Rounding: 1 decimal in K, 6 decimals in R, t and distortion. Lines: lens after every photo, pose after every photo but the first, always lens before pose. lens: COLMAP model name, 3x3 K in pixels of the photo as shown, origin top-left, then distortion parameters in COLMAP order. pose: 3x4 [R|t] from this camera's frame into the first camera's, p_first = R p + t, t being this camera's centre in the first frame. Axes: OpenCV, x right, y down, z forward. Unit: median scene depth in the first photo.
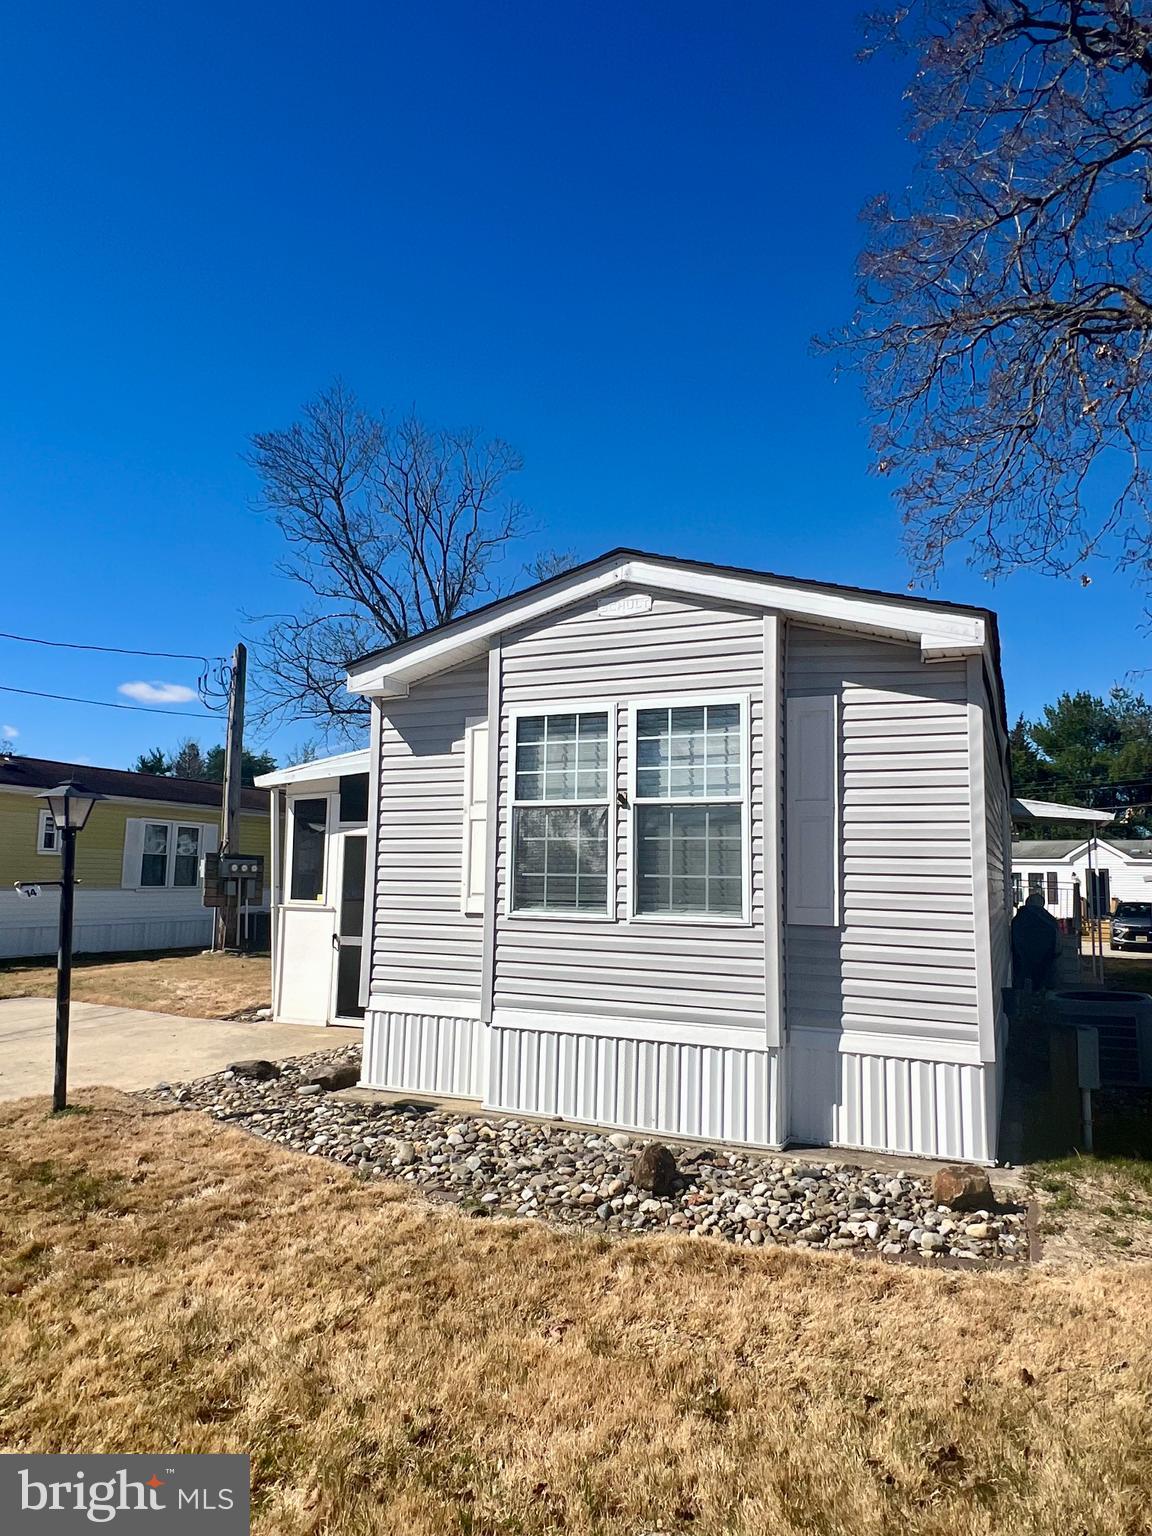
lens RADIAL K [[993.5, 0, 576.0], [0, 993.5, 768.0], [0, 0, 1]] dist [0.003570, -0.001929]
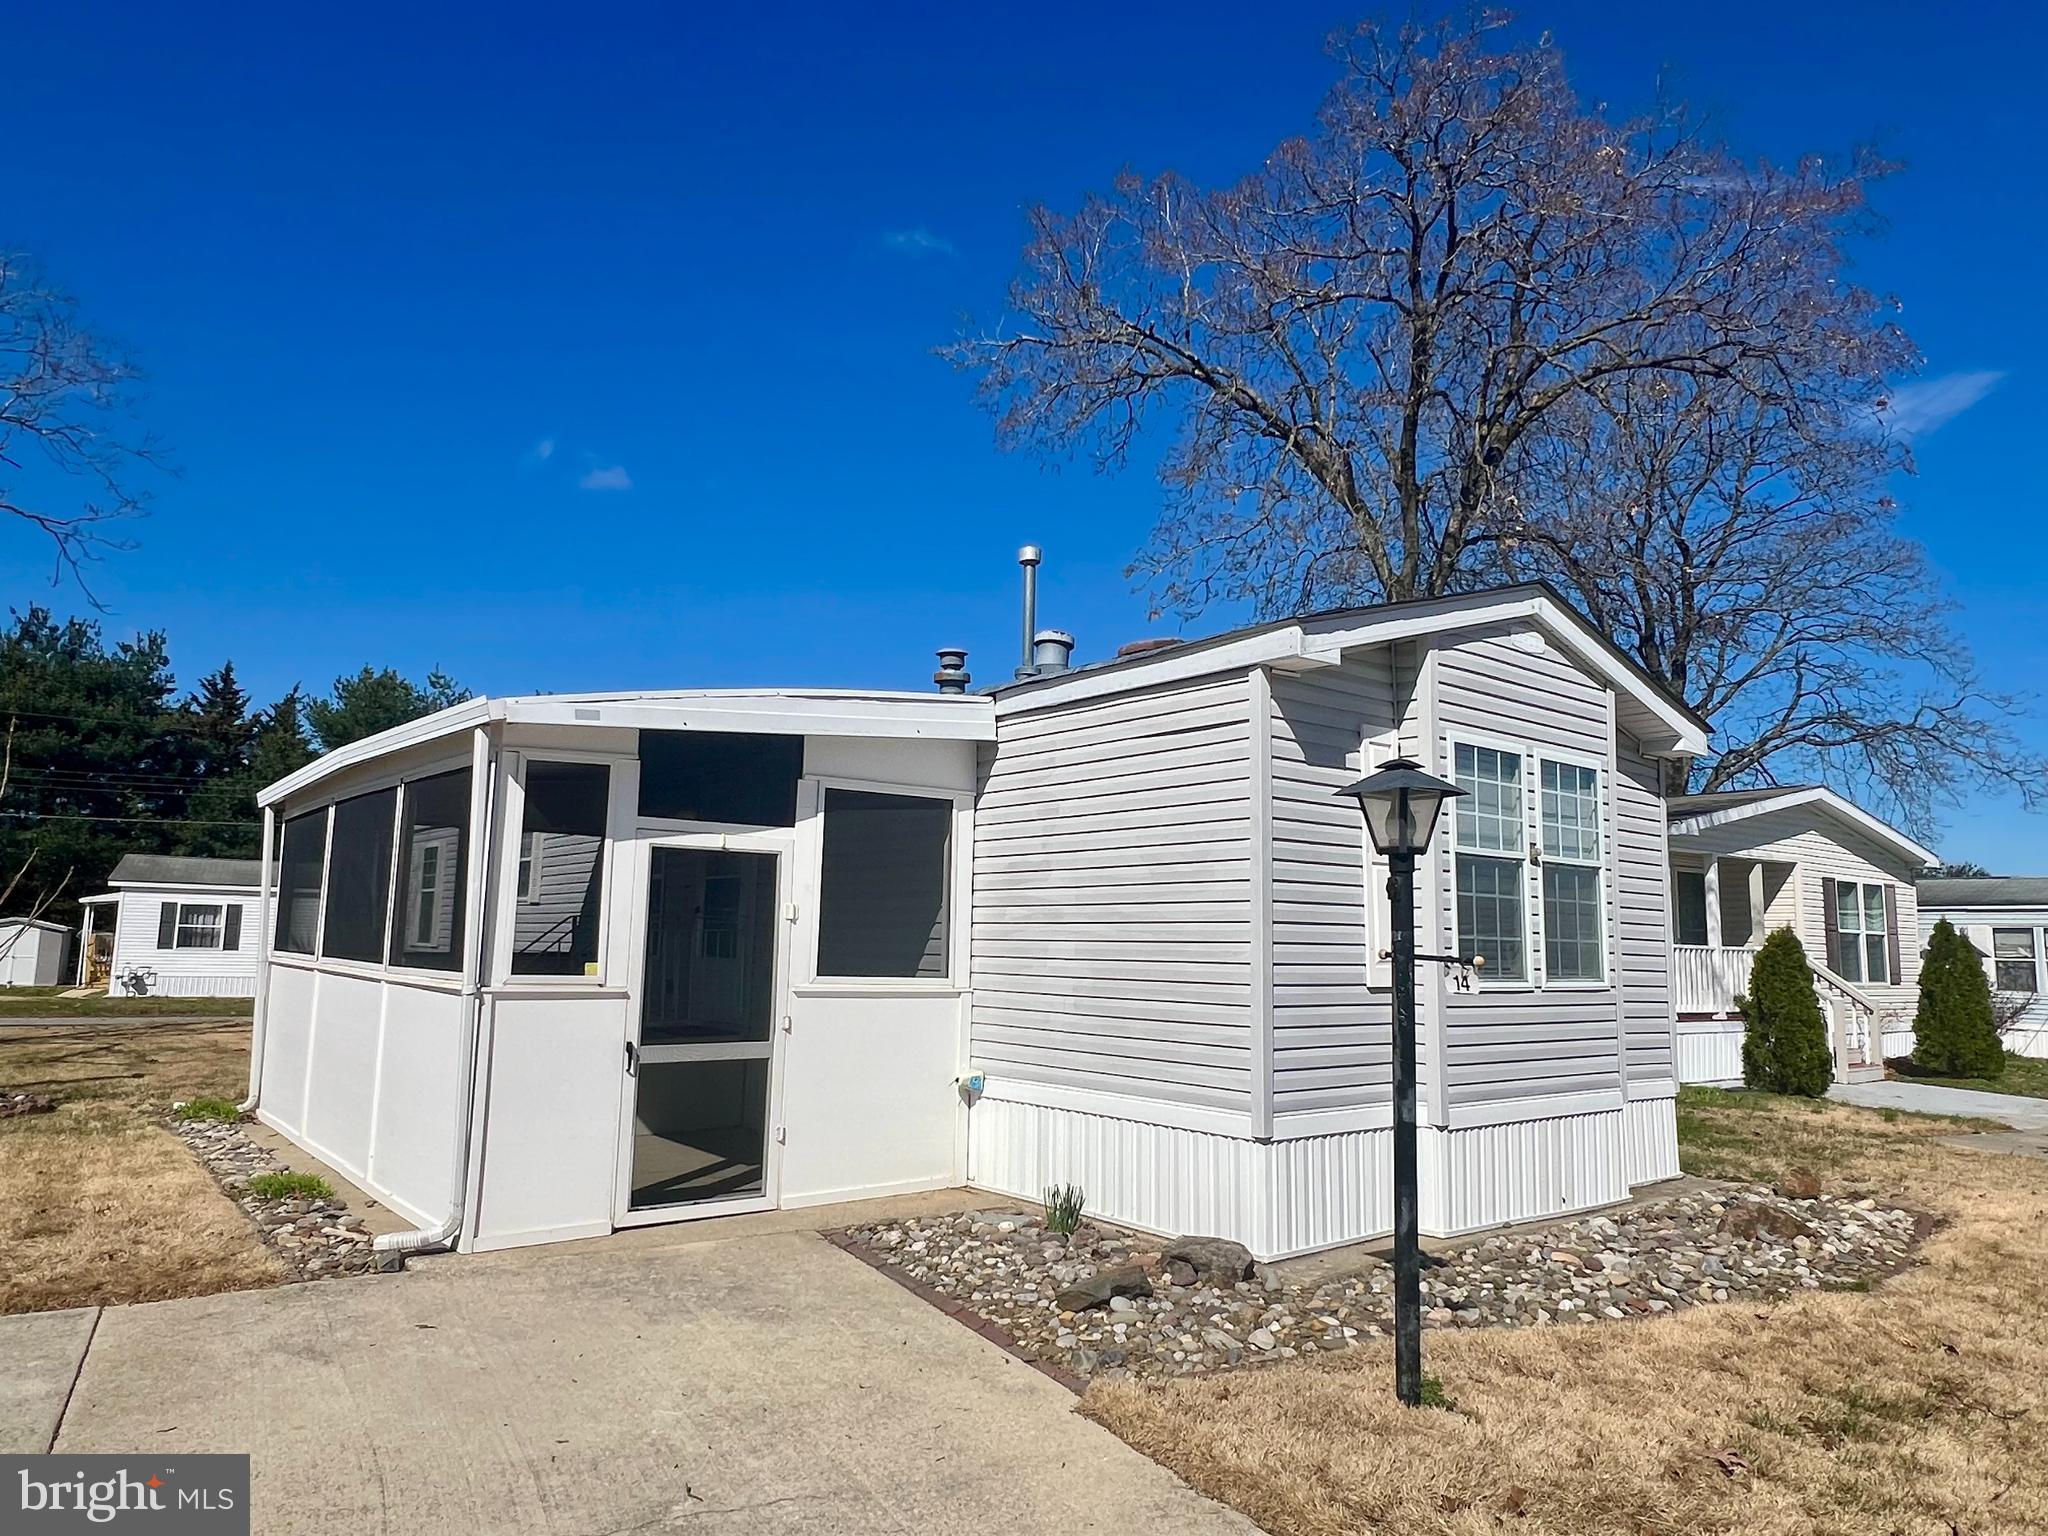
lens RADIAL K [[1324.7, 0, 1024.9], [0, 1324.7, 757.3], [0, 0, 1]] dist [0.003570, -0.001929]
pose [[0.435705, 0.118331, 0.892277, -1.151310], [-0.113464, 0.990633, -0.075969, 0.081323], [-0.892909, -0.068141, 0.445050, 0.815919]]
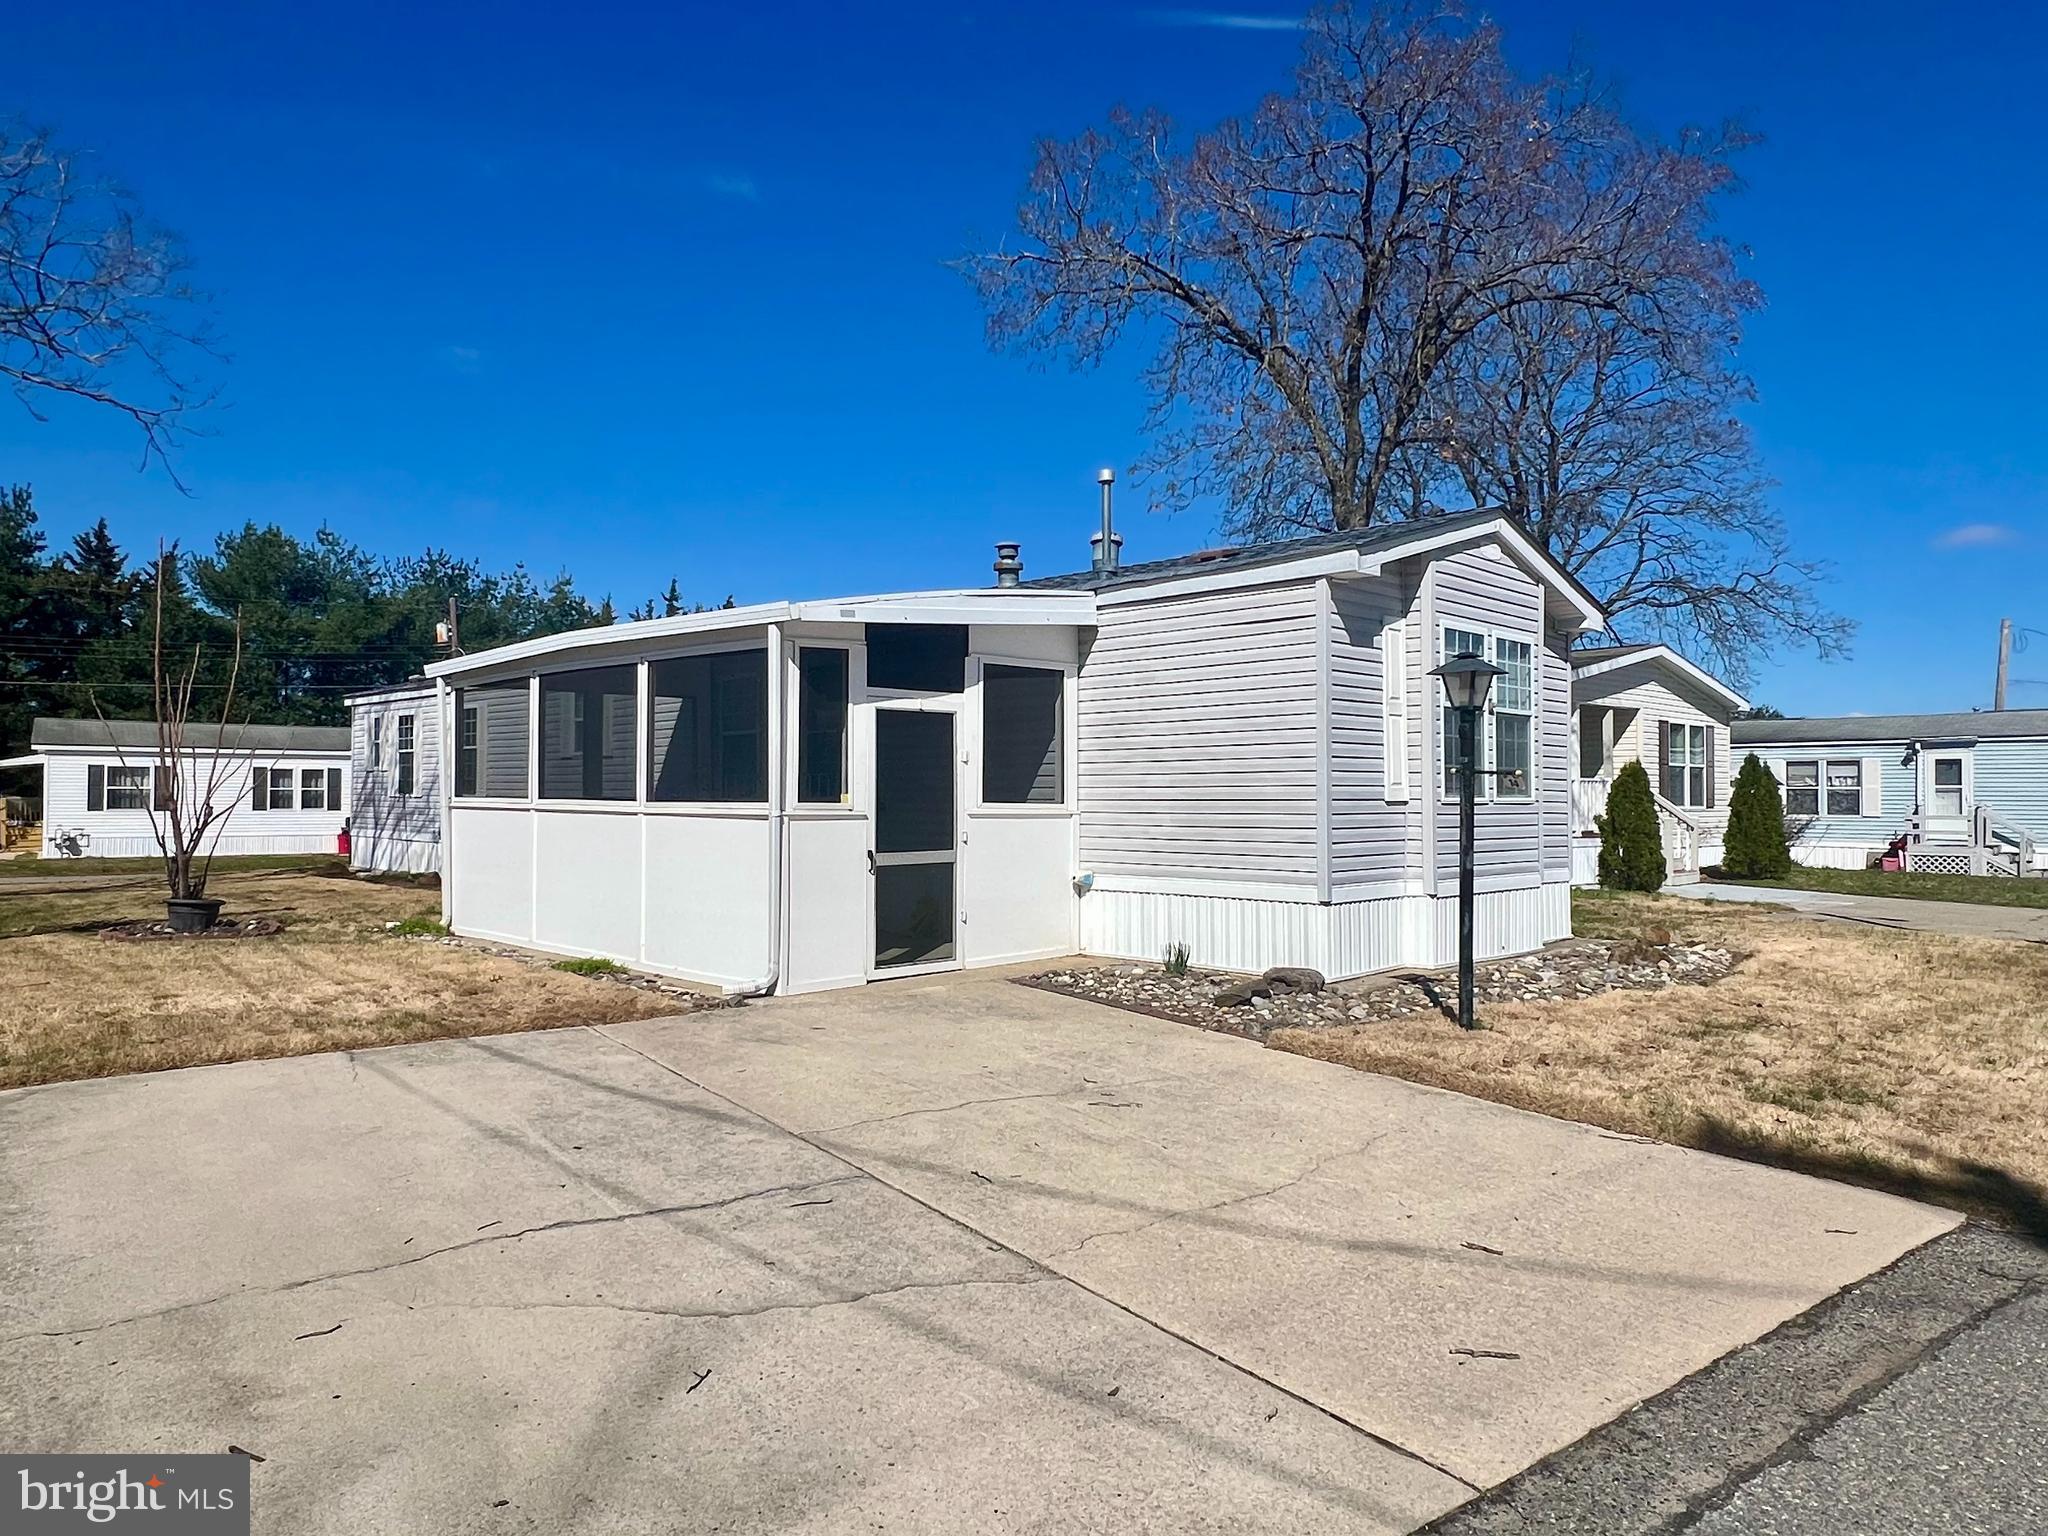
lens RADIAL K [[1324.7, 0, 1024.9], [0, 1324.7, 757.3], [0, 0, 1]] dist [0.003570, -0.001929]
pose [[0.337176, 0.012177, 0.941363, -1.607263], [-0.101517, 0.994556, 0.023496, 0.106836], [-0.935952, -0.103486, 0.336577, 0.906972]]
